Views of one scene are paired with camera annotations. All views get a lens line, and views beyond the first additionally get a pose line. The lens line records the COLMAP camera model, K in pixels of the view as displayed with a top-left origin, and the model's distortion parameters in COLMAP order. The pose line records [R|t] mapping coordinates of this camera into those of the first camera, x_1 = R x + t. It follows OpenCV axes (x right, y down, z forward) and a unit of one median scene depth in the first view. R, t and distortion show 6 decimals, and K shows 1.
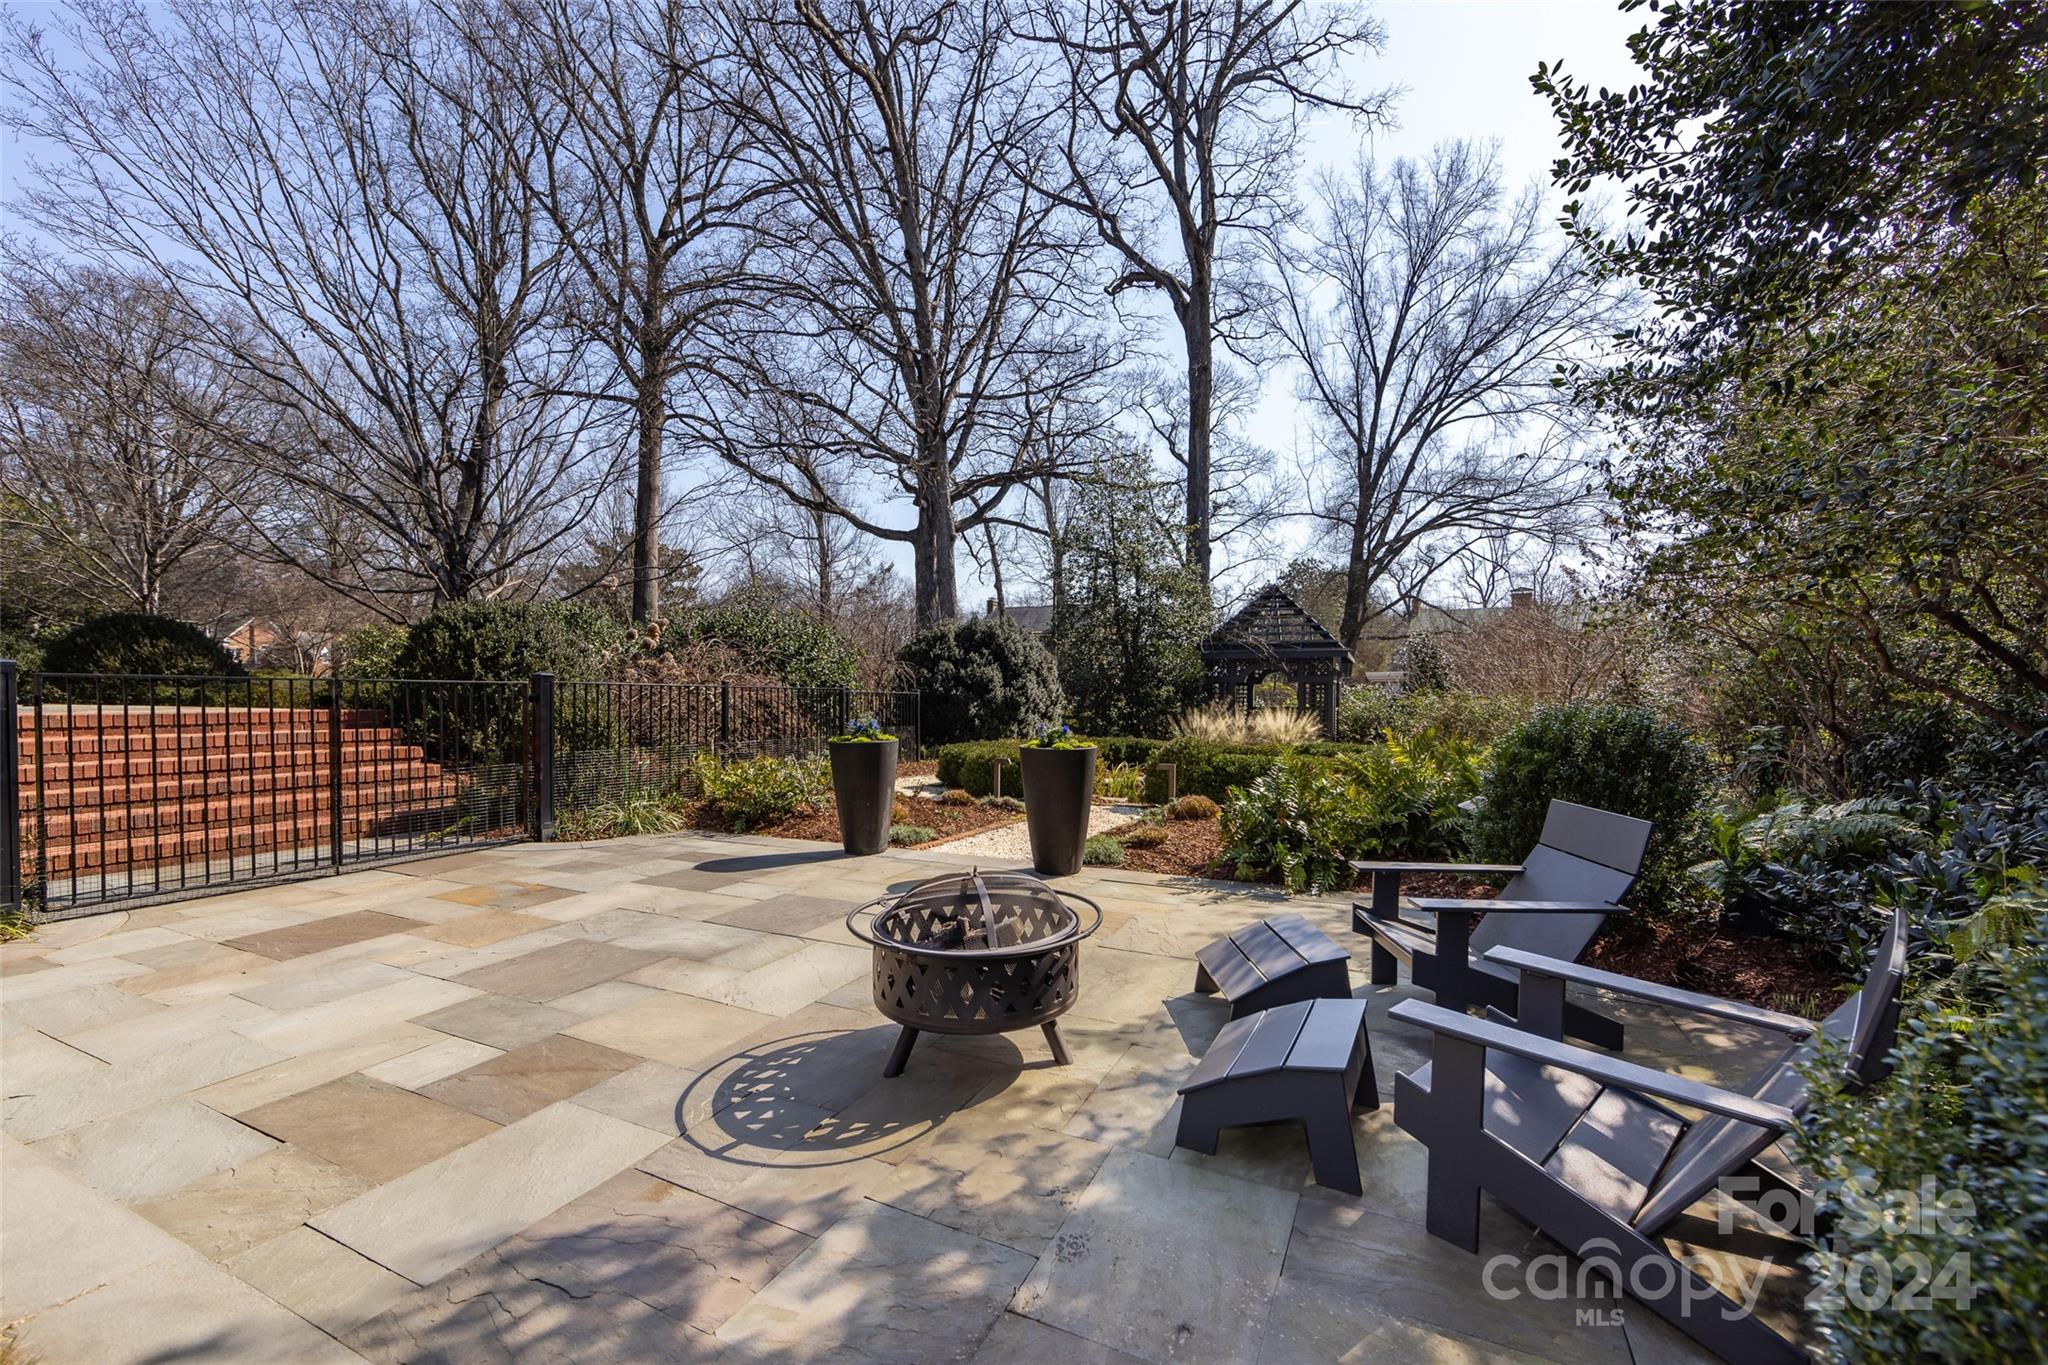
lens RADIAL K [[807.0, 0, 1031.1], [0, 807.0, 710.2], [0, 0, 1]] dist [0.001114, 0.000242]
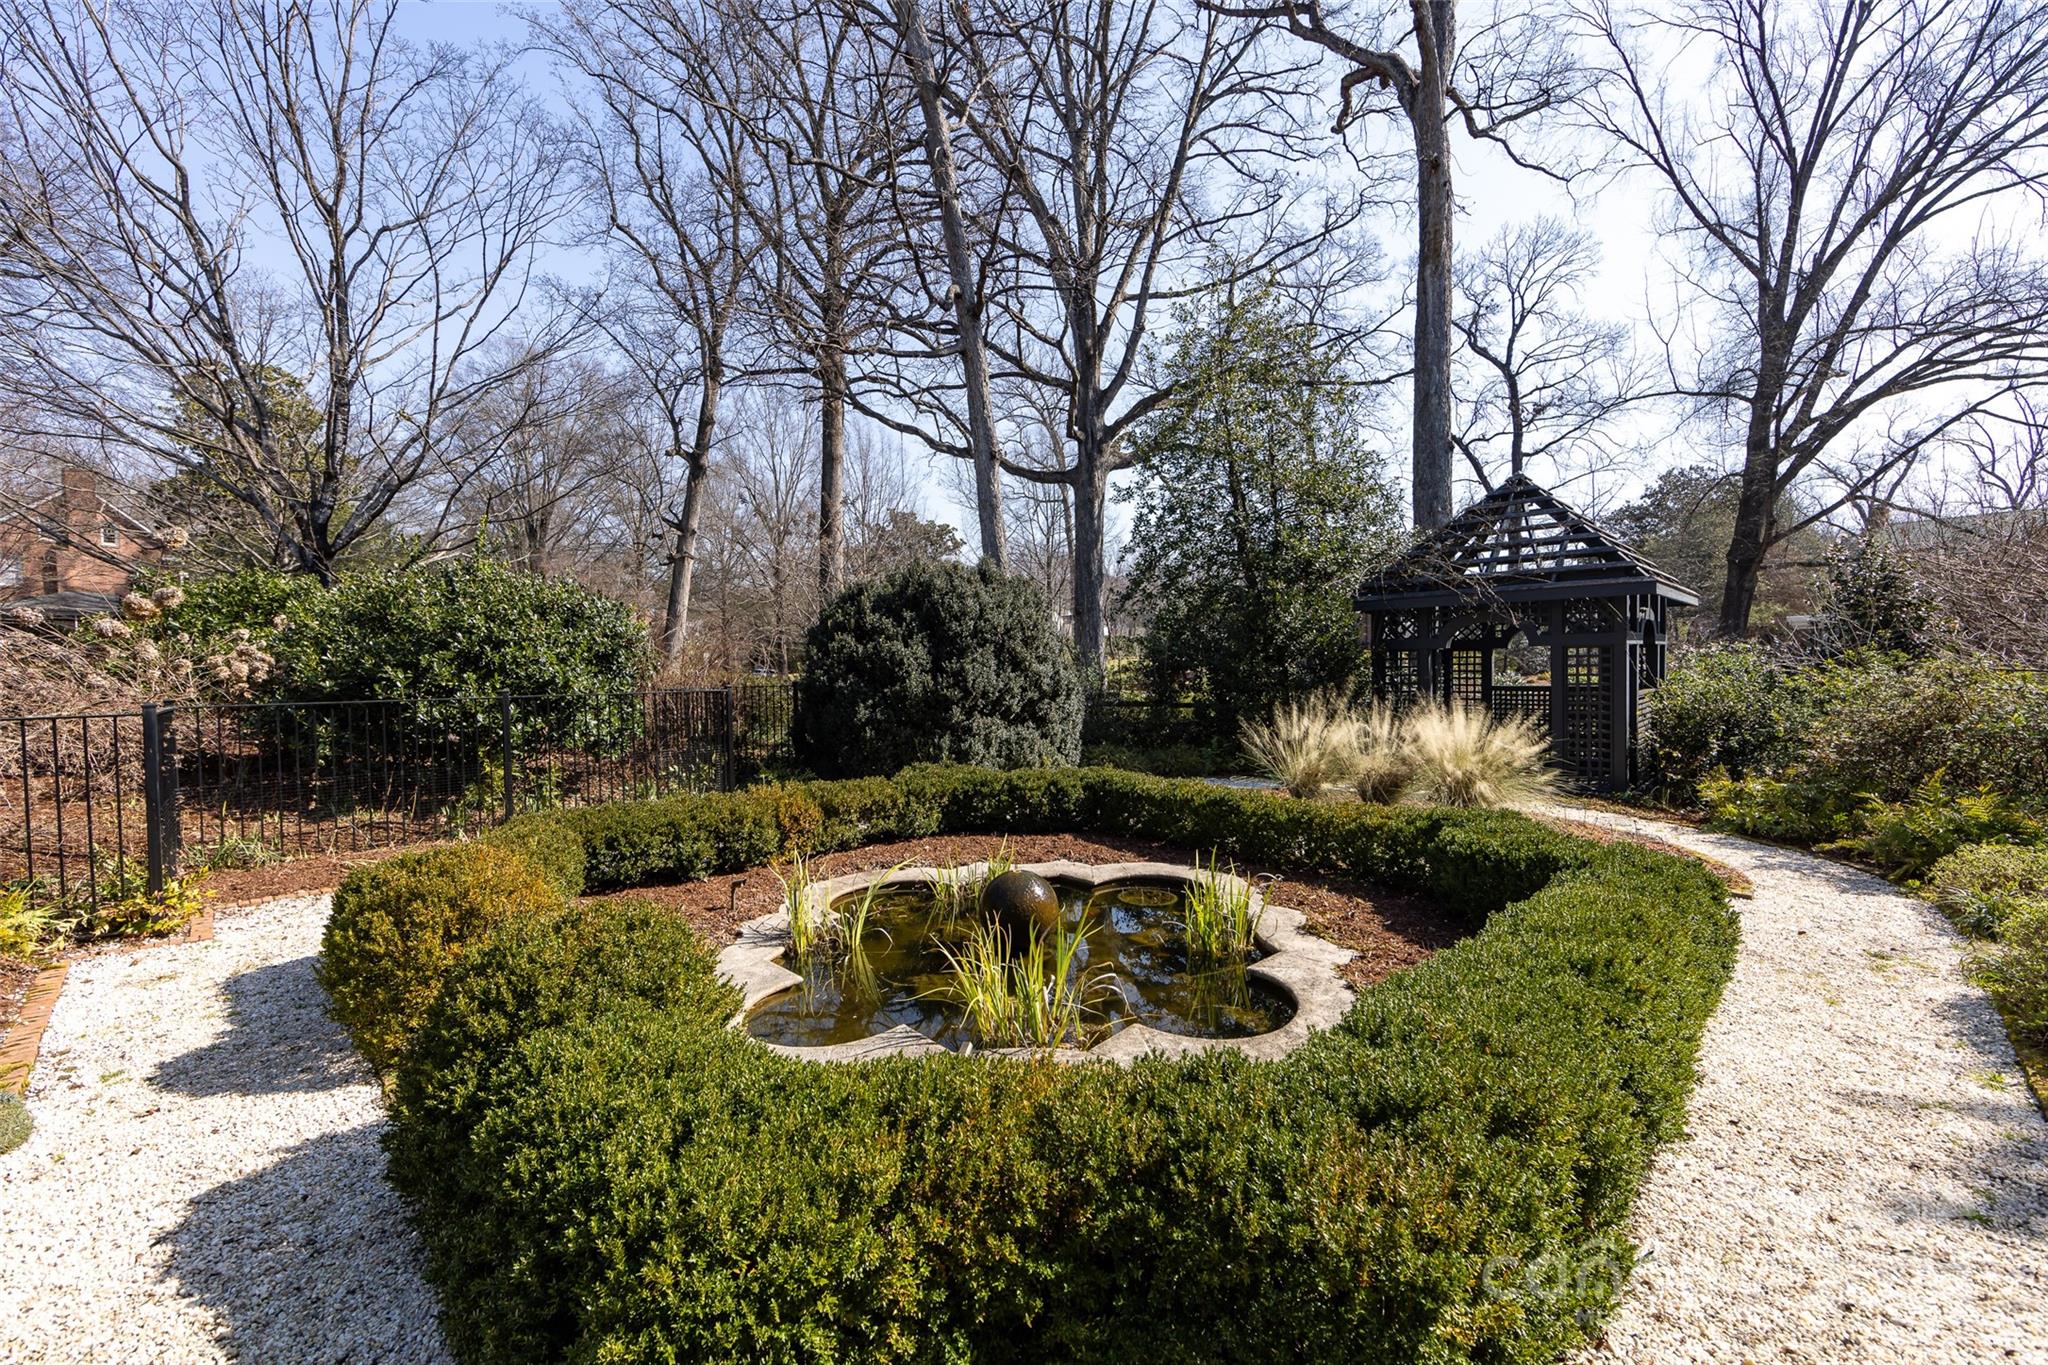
lens RADIAL K [[817.0, 0, 1024.0], [0, 817.0, 682.5], [0, 0, 1]] dist [0.000099, -0.000203]
pose [[0.931710, -0.012380, -0.362992, 0.084550], [0.015786, 0.999855, 0.006419, -0.008169], [0.362860, -0.011711, 0.931770, 0.154201]]
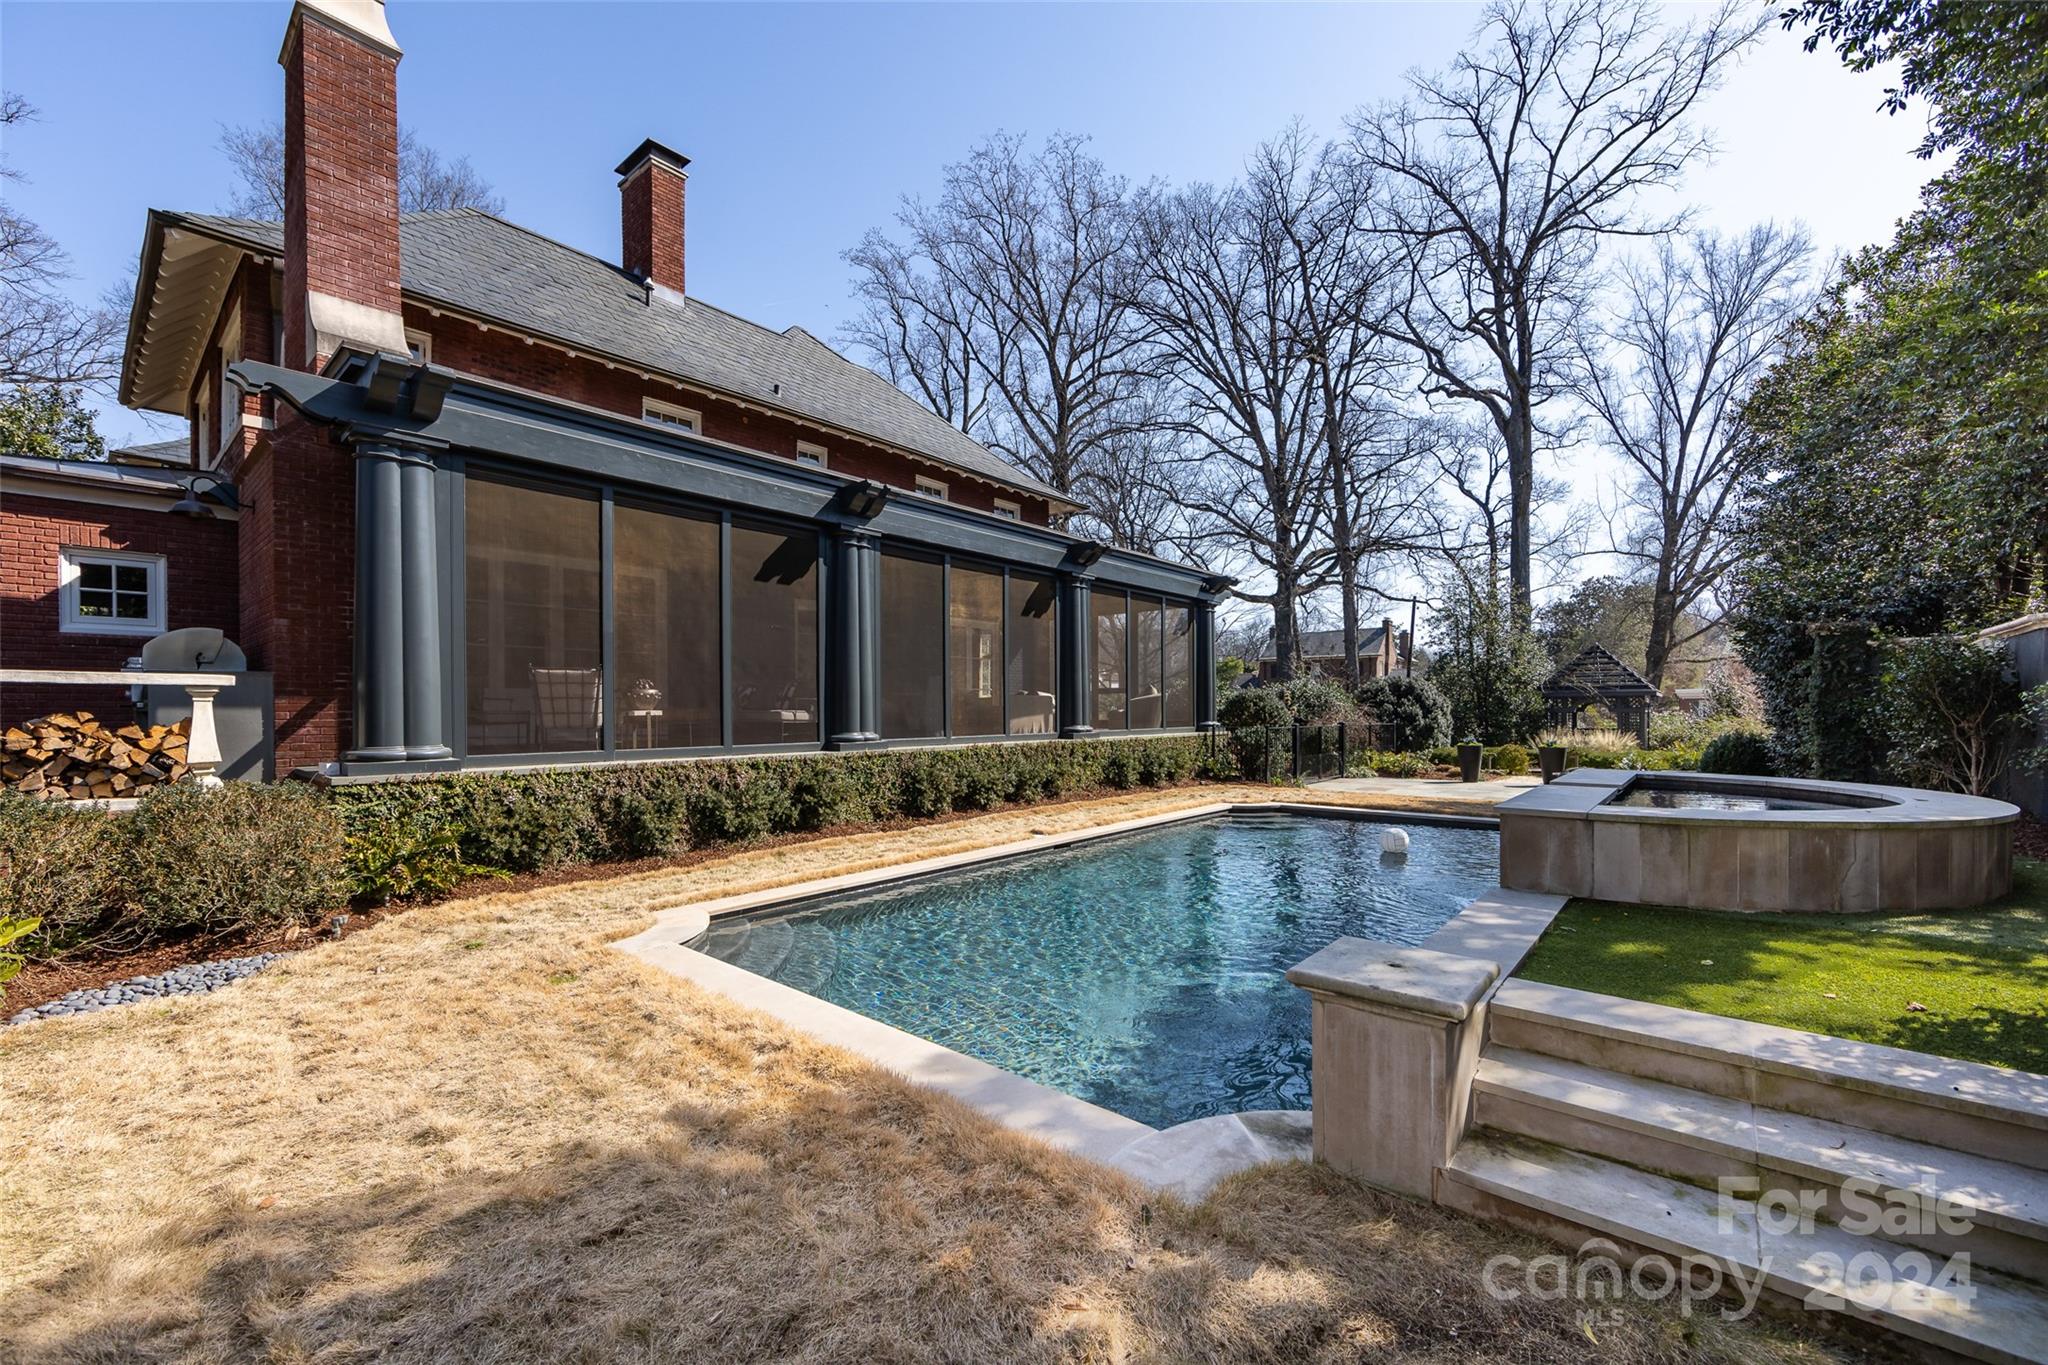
lens RADIAL K [[809.1, 0, 1062.9], [0, 809.1, 705.9], [0, 0, 1]] dist [0.016326, 0.000042]
pose [[0.967721, -0.010639, -0.251798, -0.114586], [0.003706, 0.999601, -0.027994, -0.003090], [0.251995, 0.026157, 0.967375, -0.291821]]
